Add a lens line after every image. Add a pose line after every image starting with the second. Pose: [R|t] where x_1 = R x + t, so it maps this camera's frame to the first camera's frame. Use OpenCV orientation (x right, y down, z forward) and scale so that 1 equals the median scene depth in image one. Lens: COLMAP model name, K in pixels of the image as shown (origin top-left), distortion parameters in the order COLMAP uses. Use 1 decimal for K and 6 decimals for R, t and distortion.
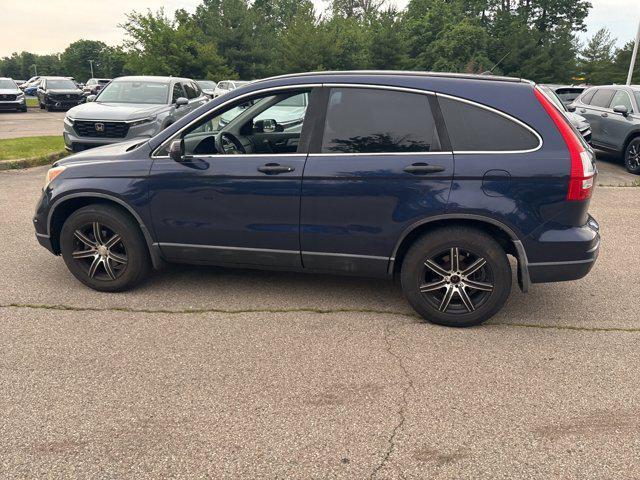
lens RADIAL K [[475.2, 0, 321.2], [0, 475.2, 243.0], [0, 0, 1]] dist [0.055560, -0.059854]
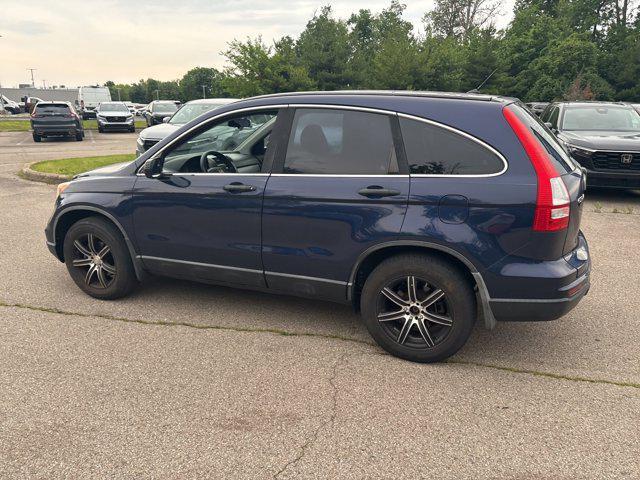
lens RADIAL K [[475.2, 0, 321.2], [0, 475.2, 243.0], [0, 0, 1]] dist [0.055560, -0.059854]
pose [[0.980864, 0.045007, -0.189420, 0.250240], [-0.052443, 0.998030, -0.034427, -0.012493], [0.187497, 0.043702, 0.981292, 0.041953]]
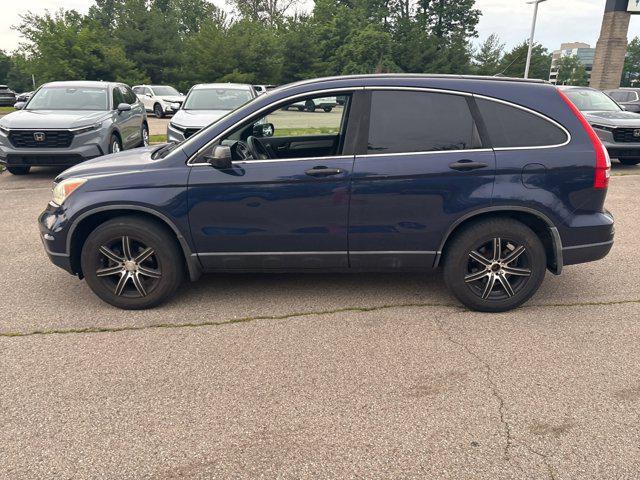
lens RADIAL K [[476.9, 0, 320.0], [0, 476.9, 240.0], [0, 0, 1]] dist [0.049460, -0.051644]
pose [[0.983436, -0.064617, 0.169349, -0.260818], [0.066829, 0.997737, -0.007385, -0.003406], [-0.168489, 0.018581, 0.985528, 0.006795]]
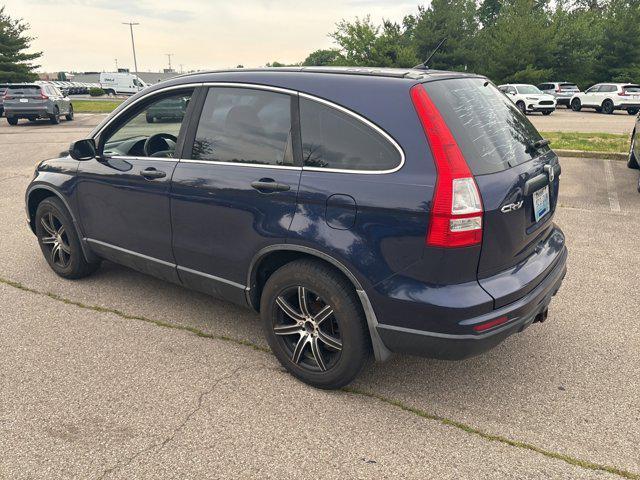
lens RADIAL K [[475.2, 0, 321.2], [0, 475.2, 243.0], [0, 0, 1]] dist [0.055560, -0.059854]
pose [[0.907719, 0.120559, -0.401885, 0.552157], [-0.123303, 0.992184, 0.019142, -0.073225], [0.401052, 0.032178, 0.915490, 0.253857]]
